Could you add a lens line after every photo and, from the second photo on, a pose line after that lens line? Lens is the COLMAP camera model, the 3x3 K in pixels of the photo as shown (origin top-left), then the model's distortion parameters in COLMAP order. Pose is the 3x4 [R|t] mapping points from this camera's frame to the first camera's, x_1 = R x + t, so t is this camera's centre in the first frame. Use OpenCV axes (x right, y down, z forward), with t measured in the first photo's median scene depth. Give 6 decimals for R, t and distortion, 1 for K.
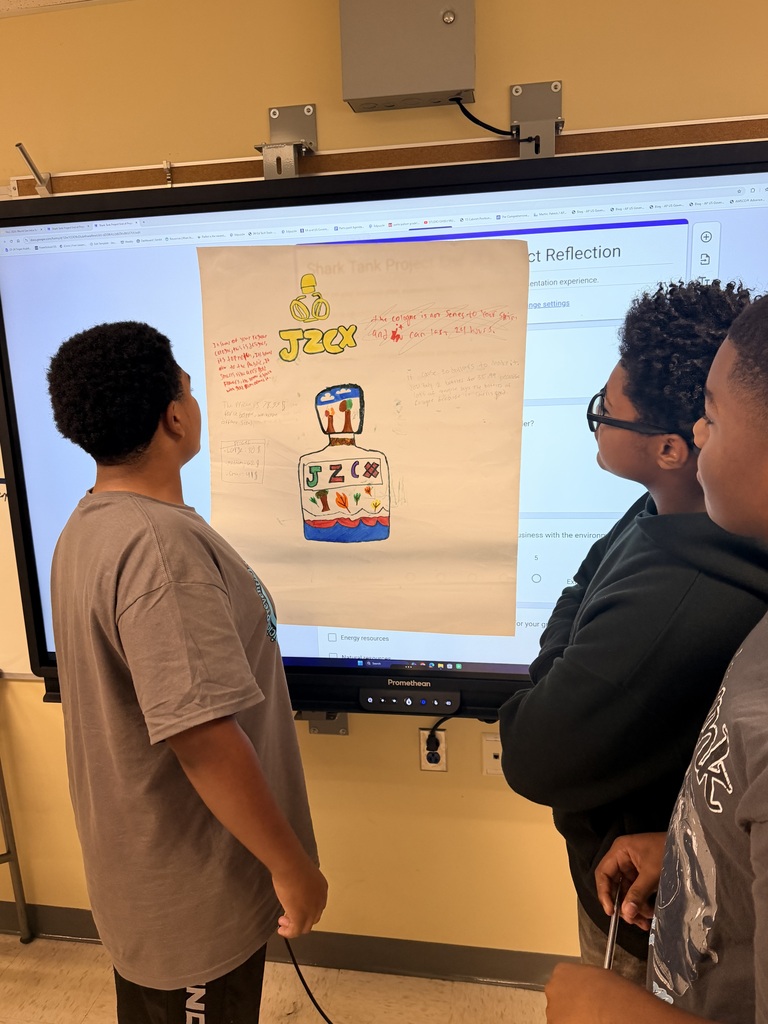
lens RADIAL K [[779.6, 0, 373.6], [0, 779.6, 506.0], [0, 0, 1]] dist [0.007547, -0.001121]
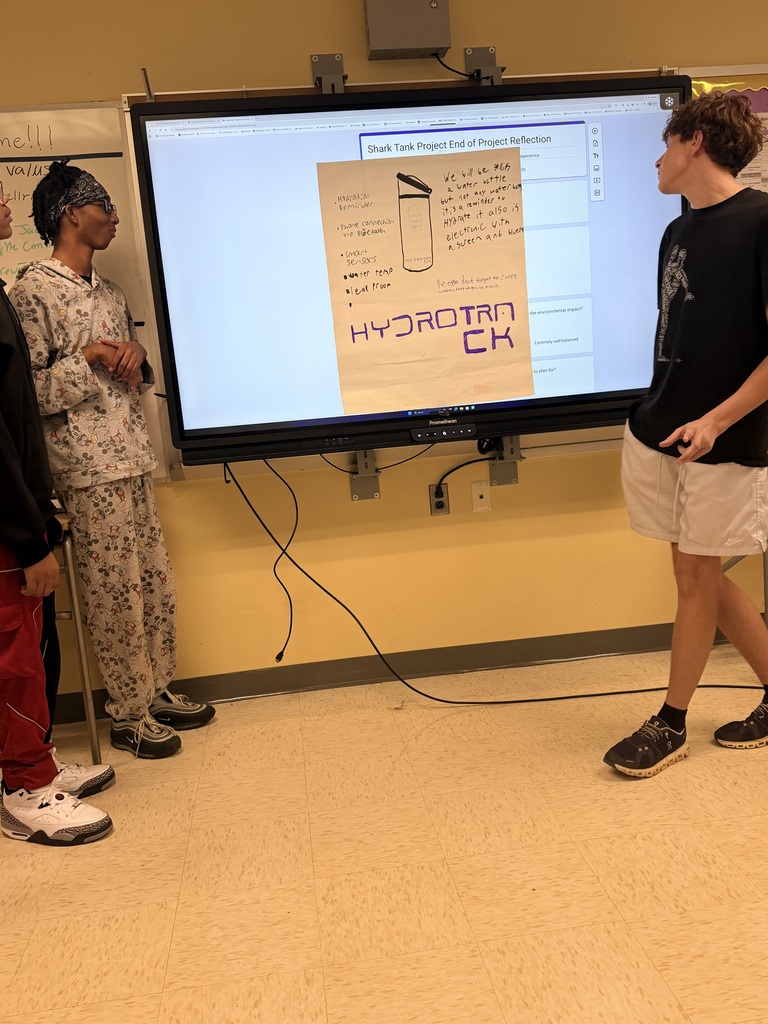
lens RADIAL K [[885.9, 0, 366.3], [0, 885.9, 509.0], [0, 0, 1]] dist [0.018033, -0.057503]
pose [[0.952185, -0.091351, 0.291547, -0.650767], [0.109776, 0.992824, -0.047441, 0.484548], [-0.285121, 0.077177, 0.955379, -0.635879]]
